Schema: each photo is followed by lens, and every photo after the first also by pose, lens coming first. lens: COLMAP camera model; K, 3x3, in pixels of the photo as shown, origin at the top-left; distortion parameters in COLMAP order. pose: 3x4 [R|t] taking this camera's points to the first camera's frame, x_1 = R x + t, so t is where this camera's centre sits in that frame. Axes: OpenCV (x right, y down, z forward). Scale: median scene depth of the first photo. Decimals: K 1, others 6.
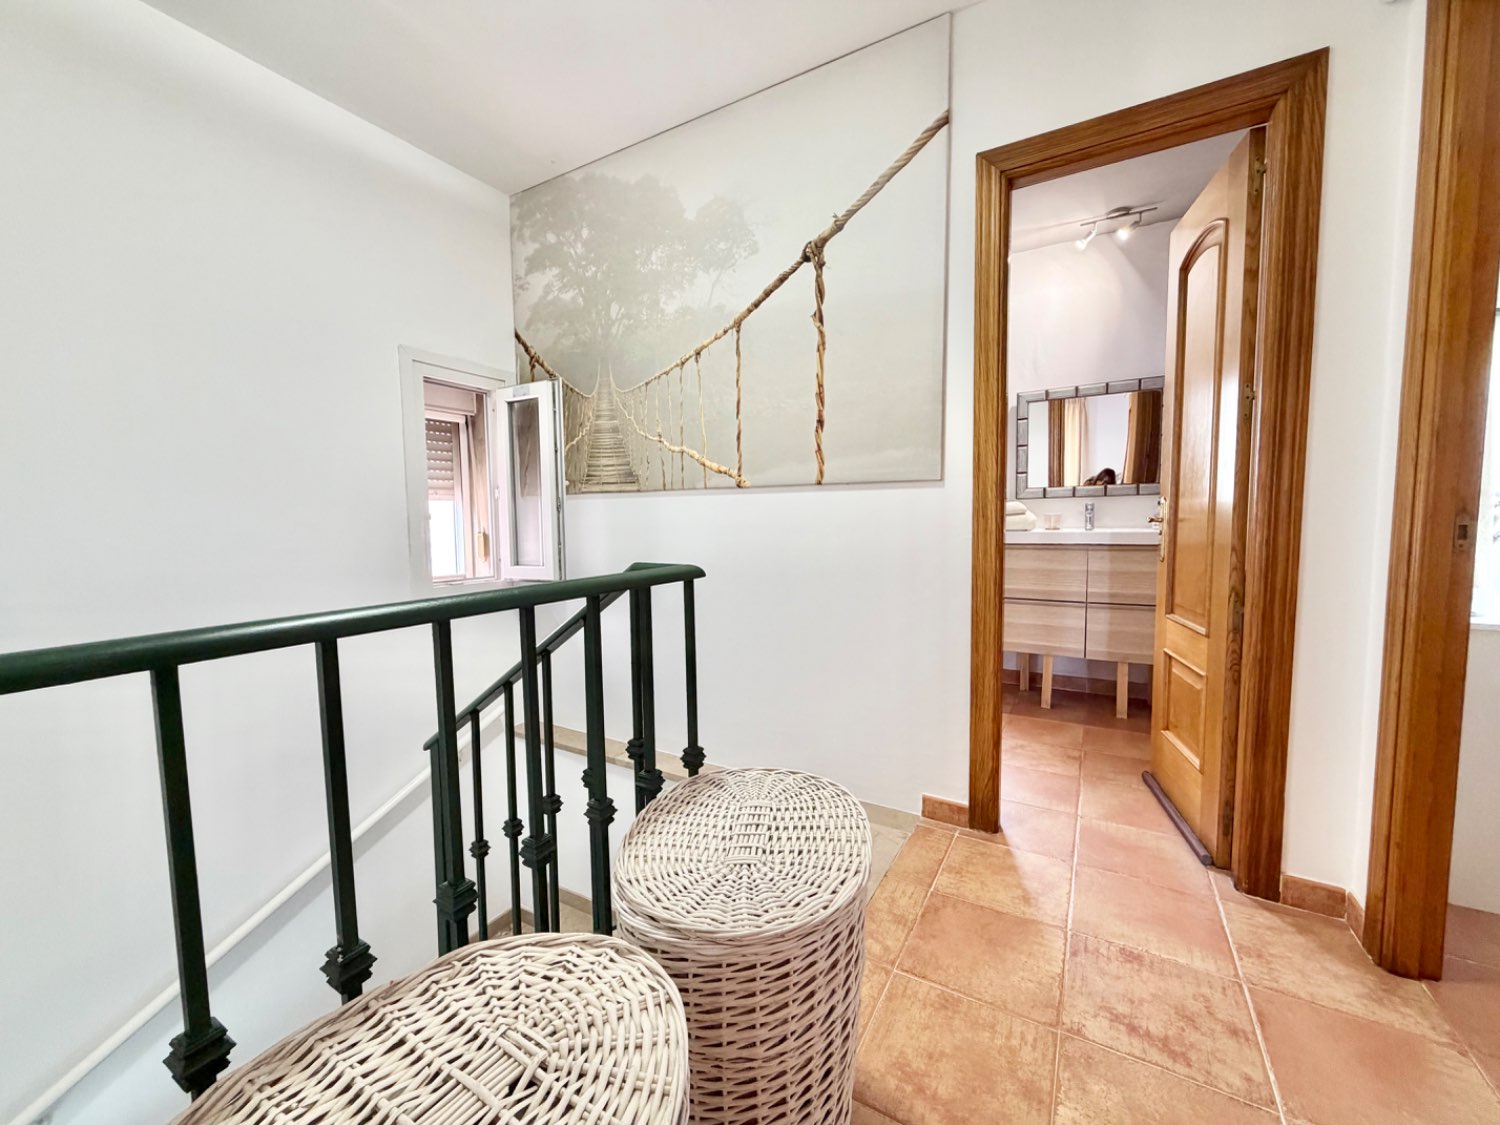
lens RADIAL K [[599.6, 0, 746.4], [0, 599.6, 556.6], [0, 0, 1]] dist [-0.000492, -0.000140]
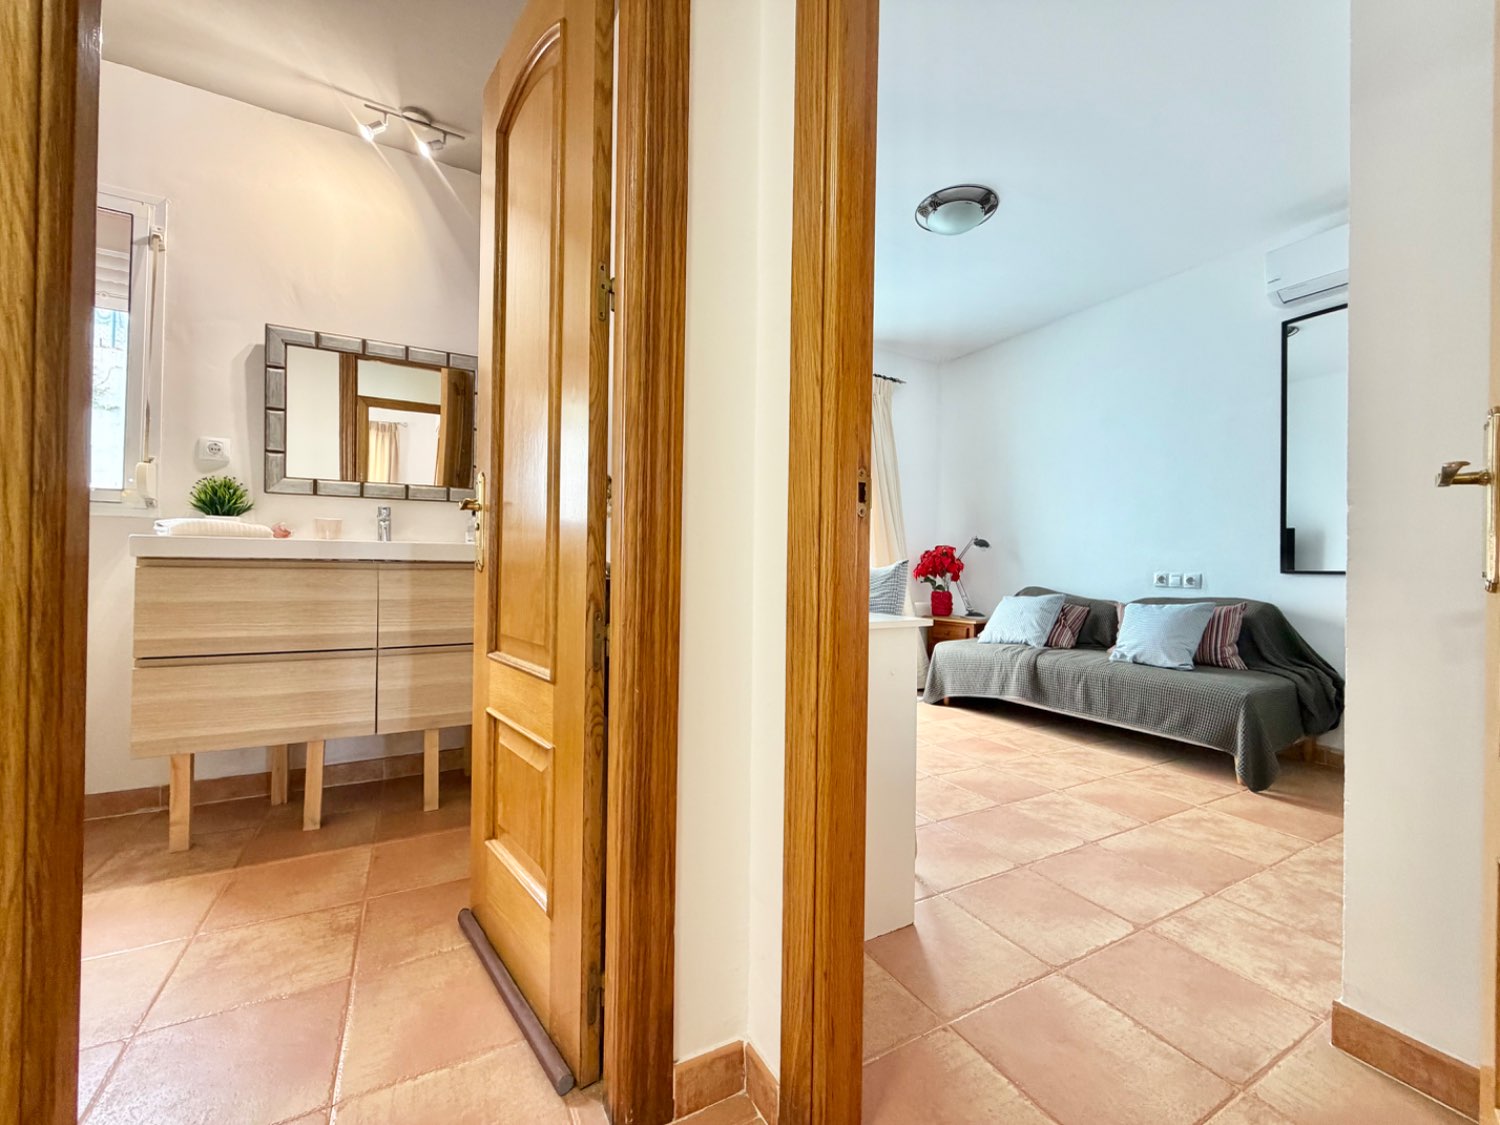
lens RADIAL K [[599.6, 0, 740.3], [0, 599.6, 565.8], [0, 0, 1]] dist [-0.000492, -0.000140]
pose [[0.520070, 0.018748, 0.853918, 0.285068], [0.038077, 0.998256, -0.045107, 0.041560], [-0.853274, 0.055974, 0.518450, 0.423851]]
